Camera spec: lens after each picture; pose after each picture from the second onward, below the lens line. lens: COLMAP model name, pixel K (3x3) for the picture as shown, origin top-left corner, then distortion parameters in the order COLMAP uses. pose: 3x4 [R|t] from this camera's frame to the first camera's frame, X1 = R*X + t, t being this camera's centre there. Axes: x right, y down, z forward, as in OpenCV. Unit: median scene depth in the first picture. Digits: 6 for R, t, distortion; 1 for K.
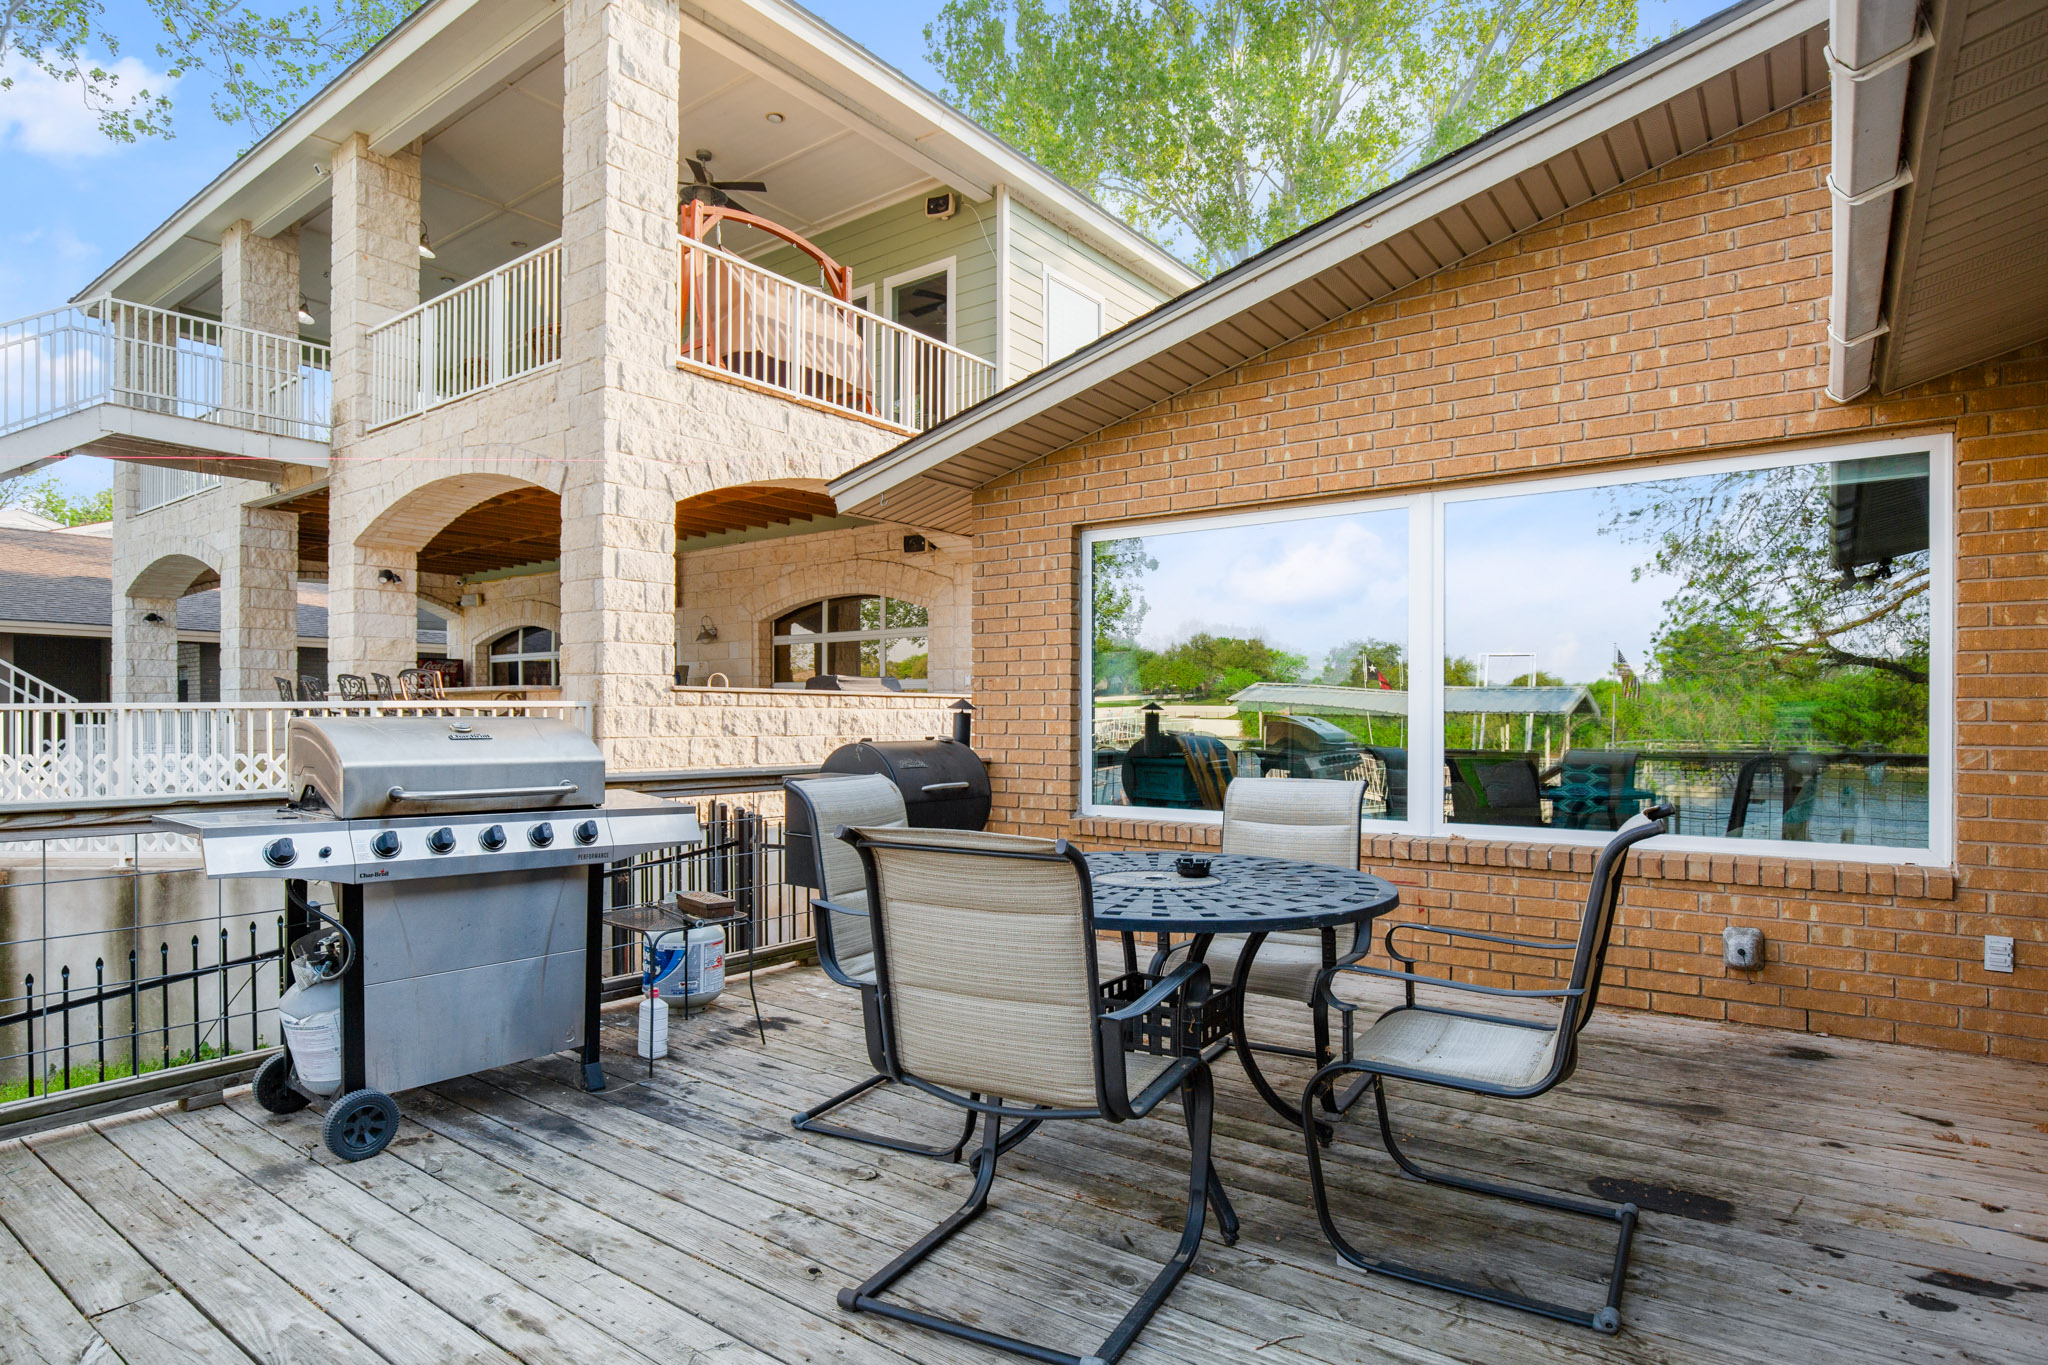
lens RADIAL K [[1105.0, 0, 1022.3], [0, 1105.0, 721.2], [0, 0, 1]] dist [-0.005615, 0.000550]
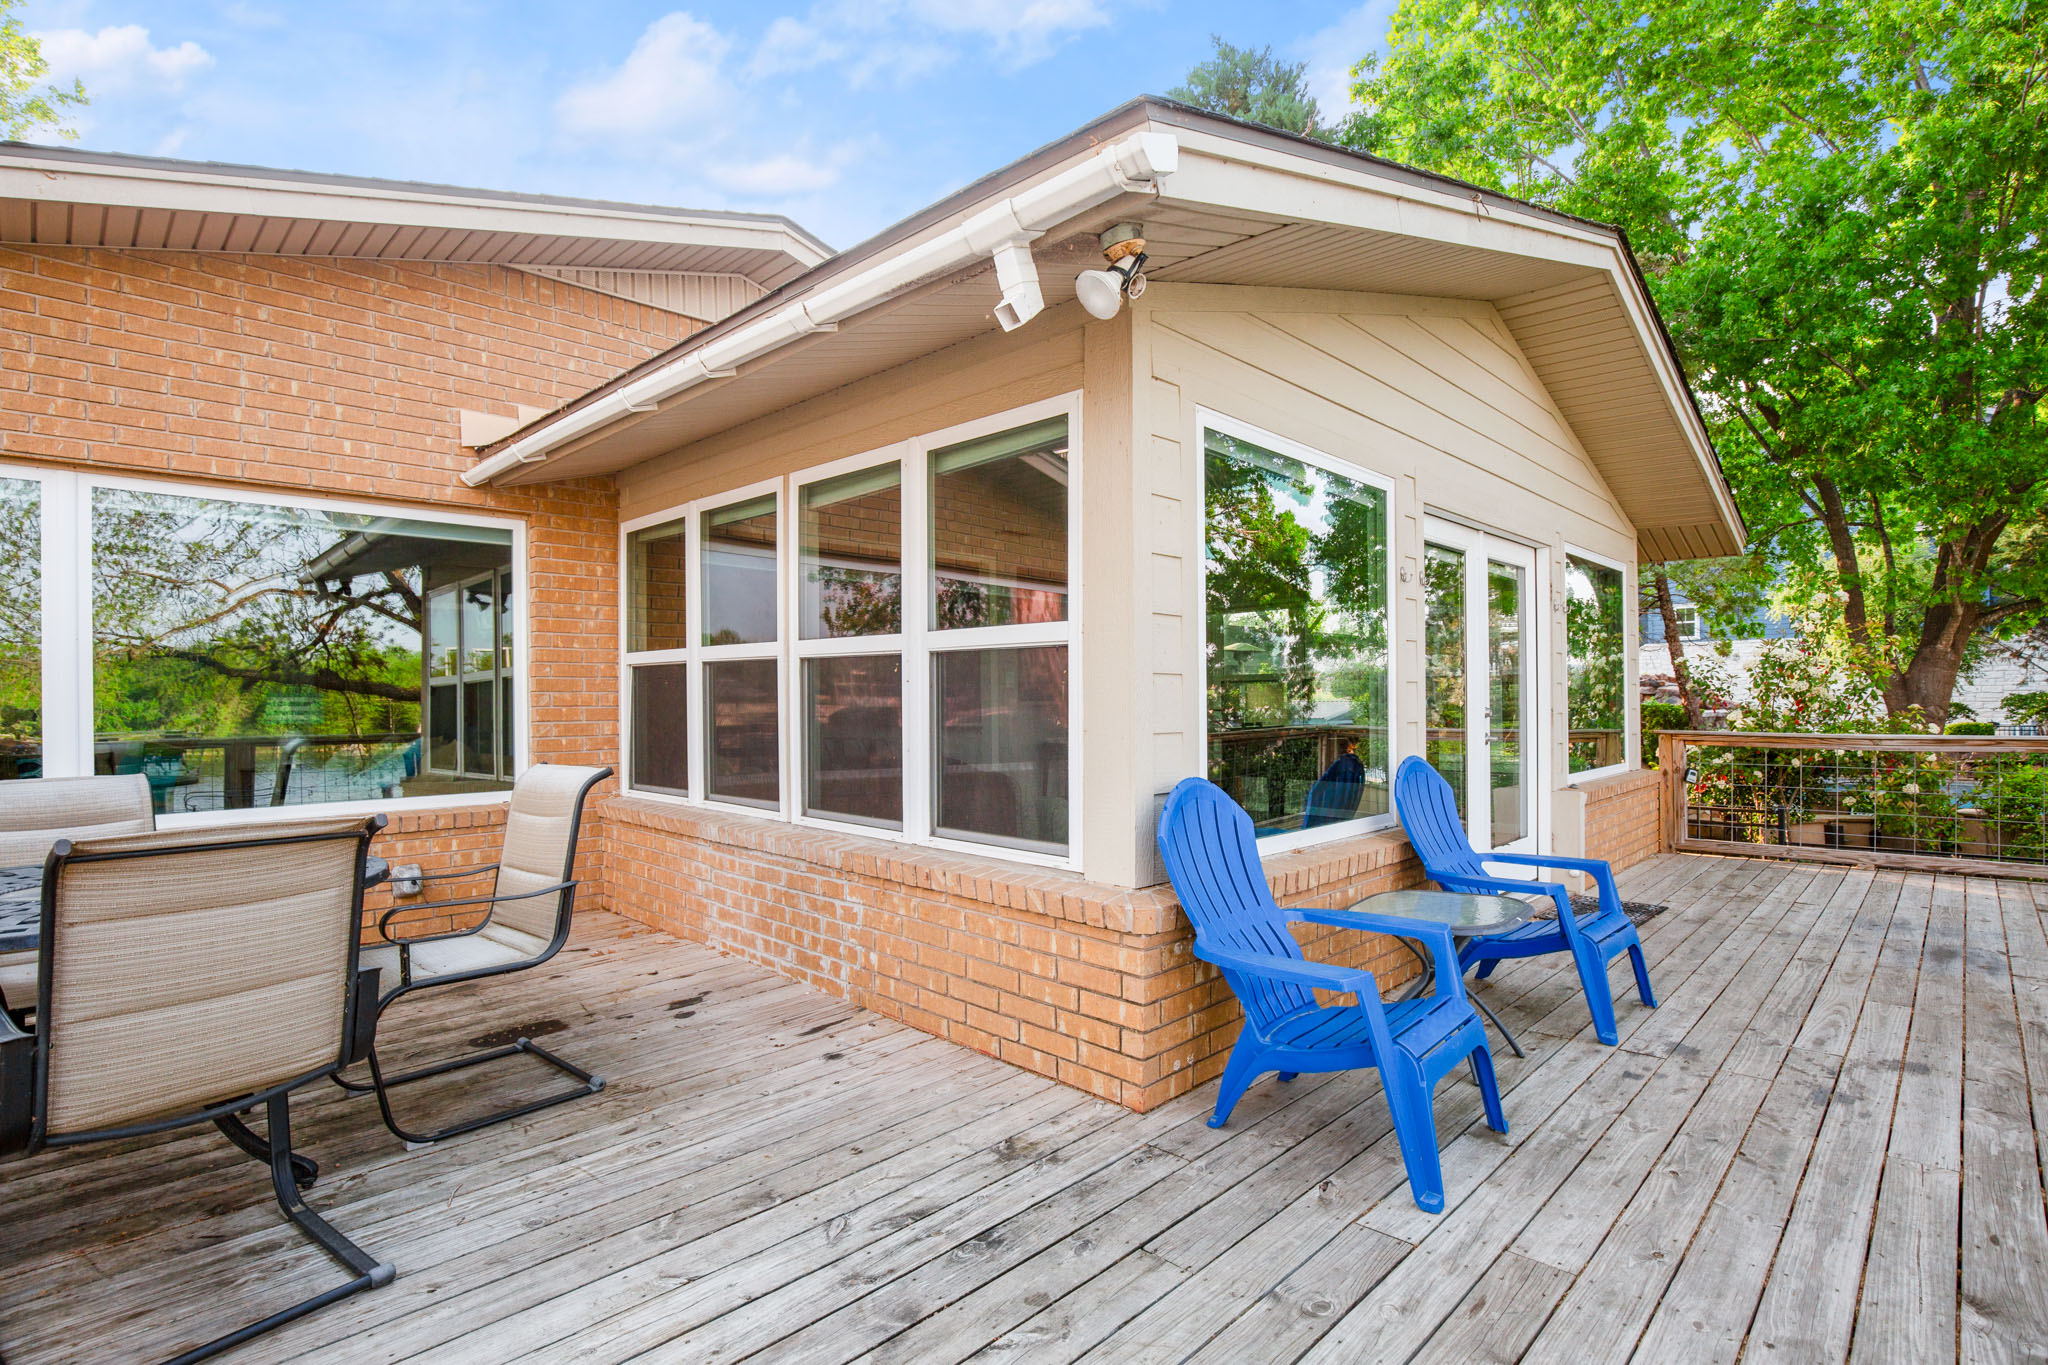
lens RADIAL K [[980.7, 0, 1023.7], [0, 980.7, 686.8], [0, 0, 1]] dist [0.001268, 0.000173]
pose [[0.174055, 0.007512, 0.984707, -0.541565], [0.013828, 0.999854, -0.010072, -0.005546], [-0.984639, 0.015369, 0.173925, 0.096198]]
